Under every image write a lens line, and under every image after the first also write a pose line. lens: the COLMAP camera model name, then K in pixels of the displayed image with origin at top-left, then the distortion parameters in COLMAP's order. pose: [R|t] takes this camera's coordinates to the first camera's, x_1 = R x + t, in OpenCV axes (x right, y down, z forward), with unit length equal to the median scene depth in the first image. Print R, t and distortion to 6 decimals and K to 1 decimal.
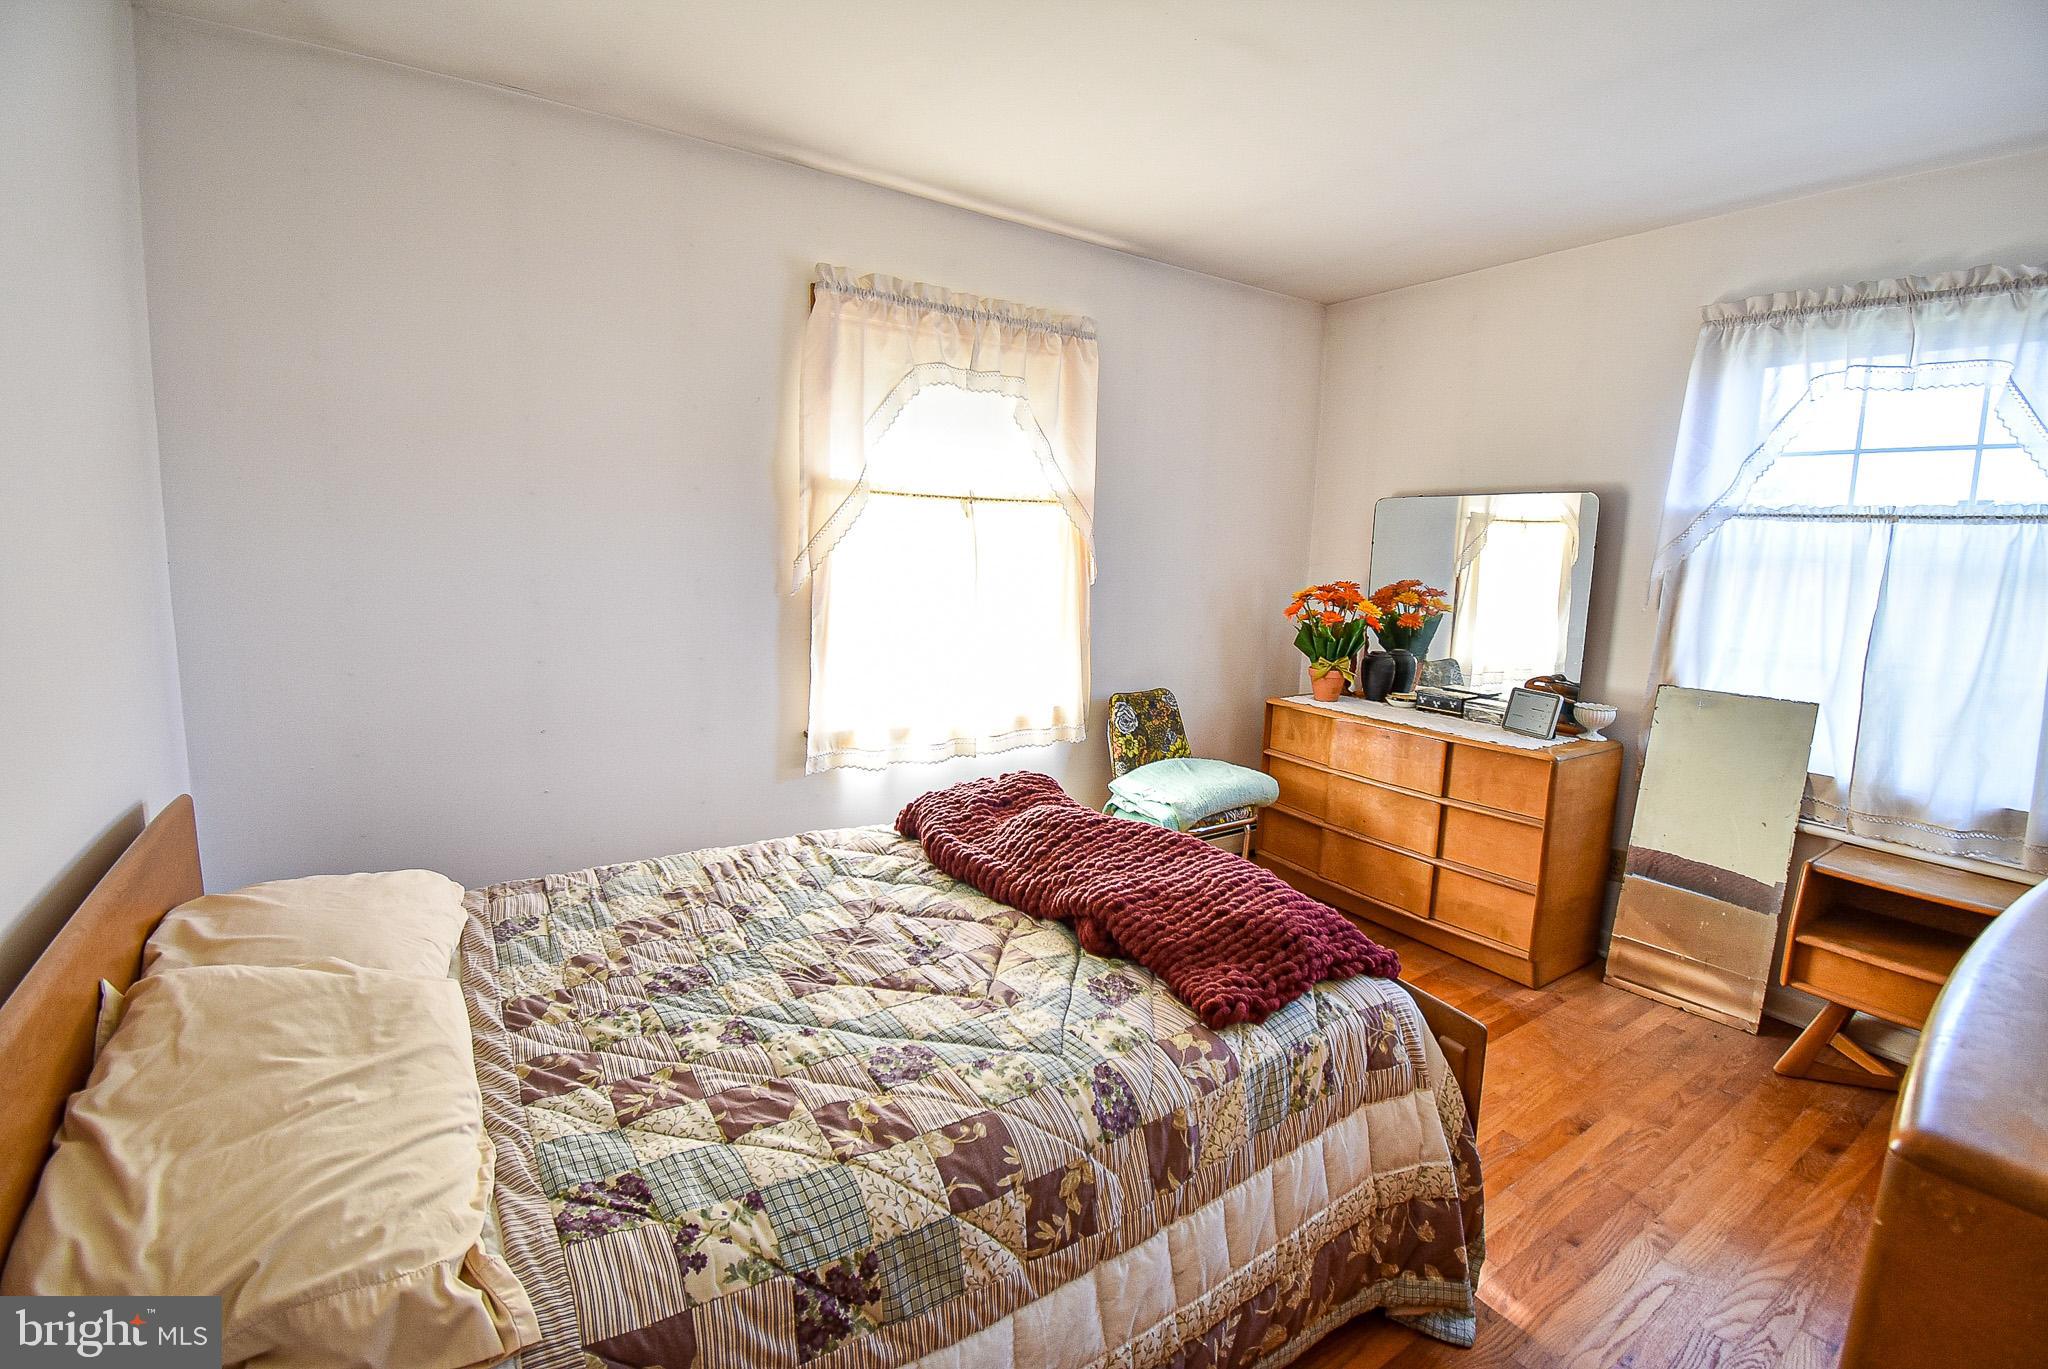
lens RADIAL K [[903.5, 0, 1034.1], [0, 903.5, 667.0], [0, 0, 1]] dist [0.019058, -0.023697]
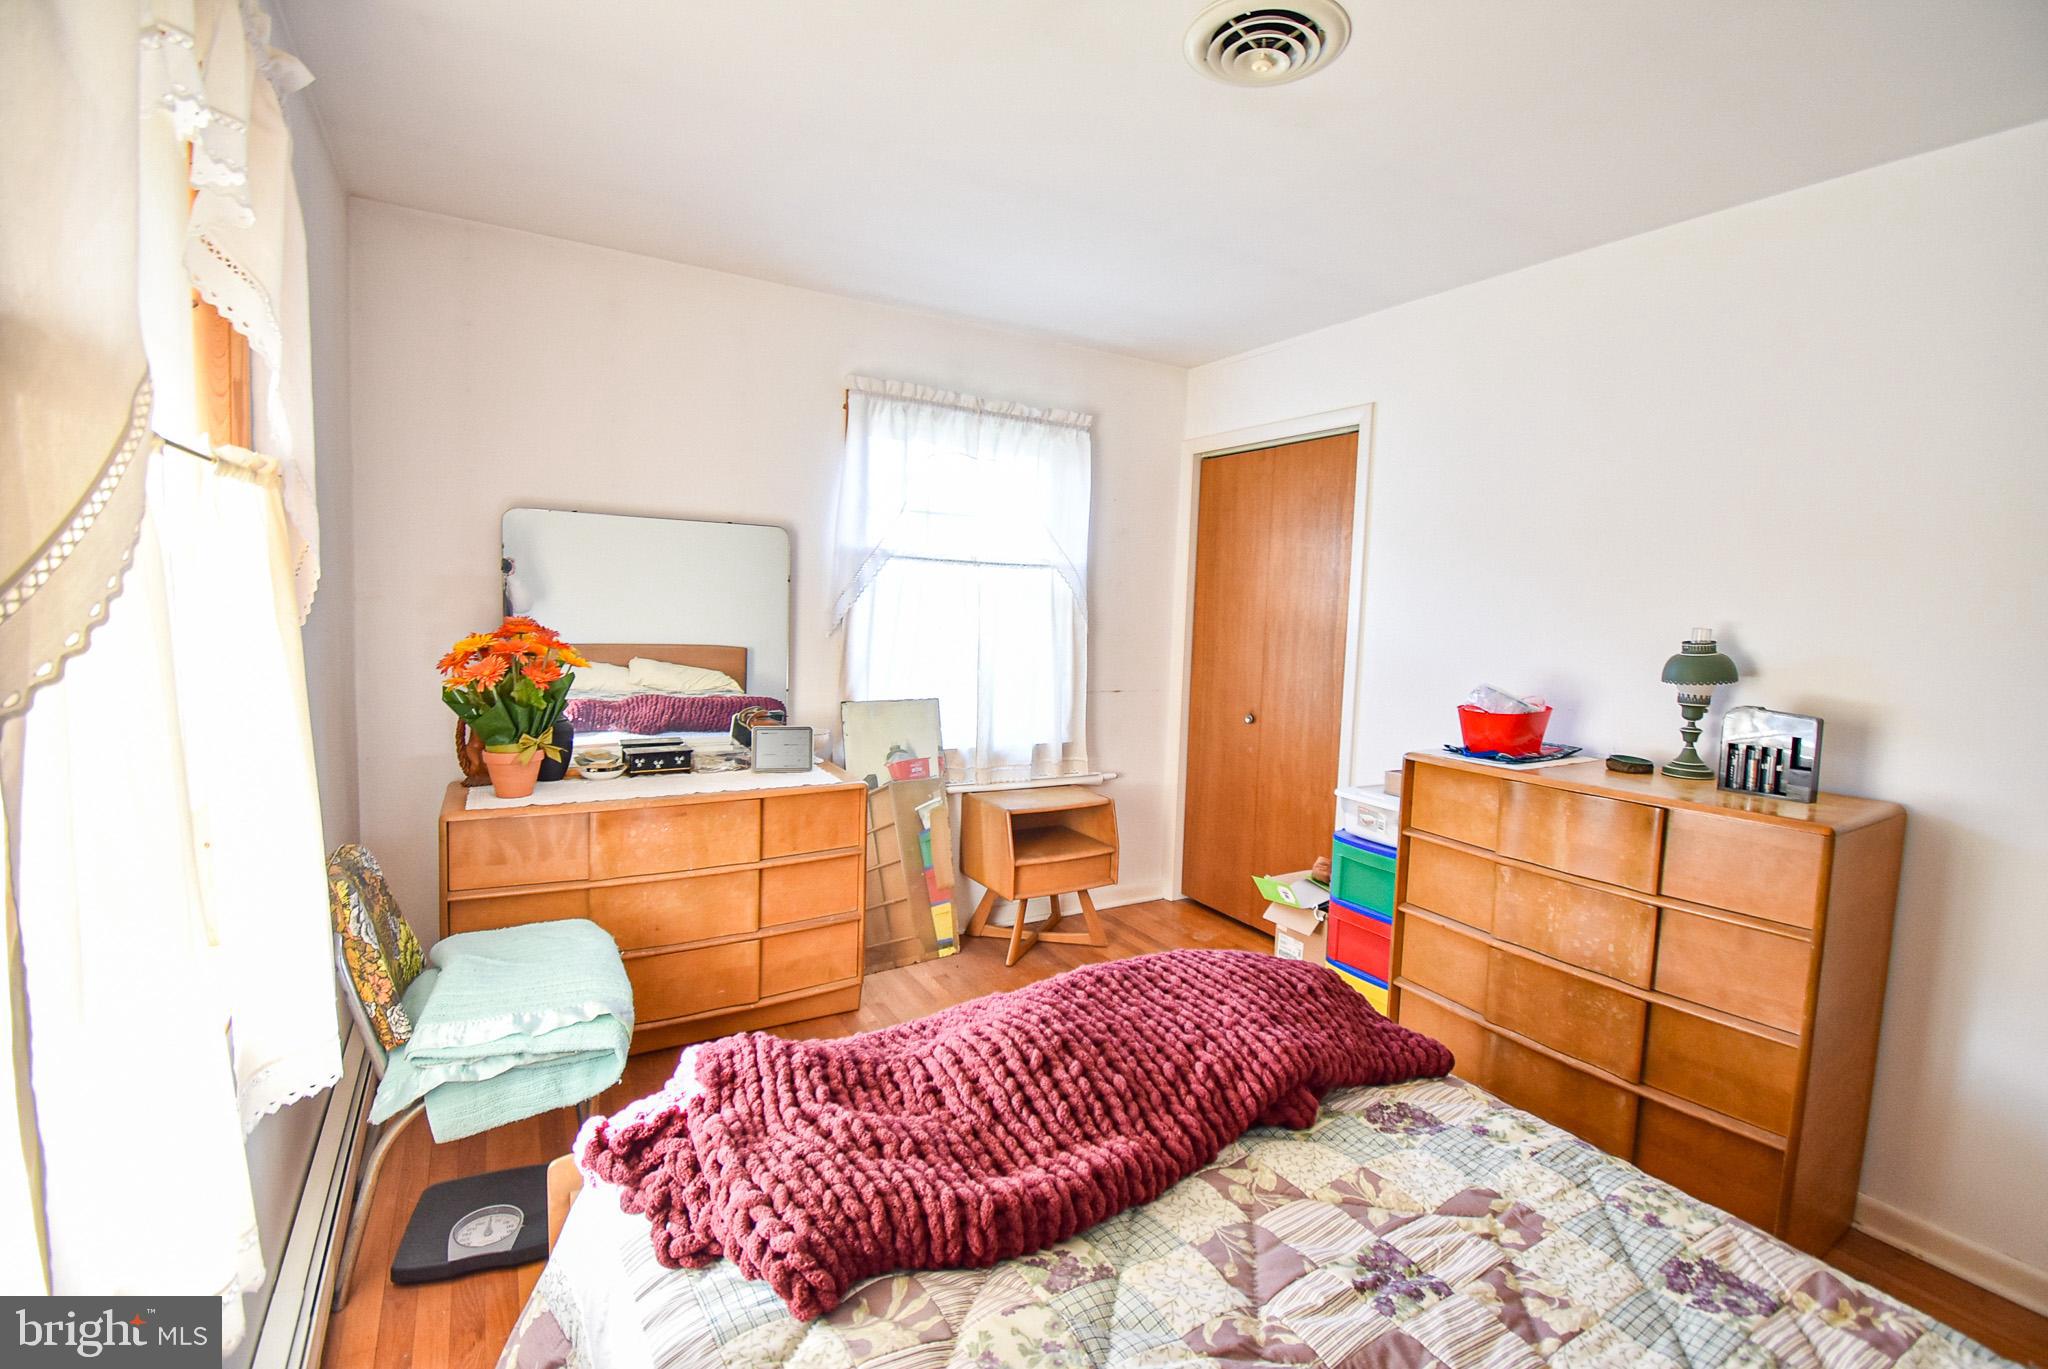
lens RADIAL K [[903.5, 0, 1034.1], [0, 903.5, 667.0], [0, 0, 1]] dist [0.019058, -0.023697]
pose [[0.074072, -0.105404, 0.991667, -0.512677], [0.104812, 0.989714, 0.097368, -0.135486], [-0.991730, 0.096726, 0.084358, 0.828203]]
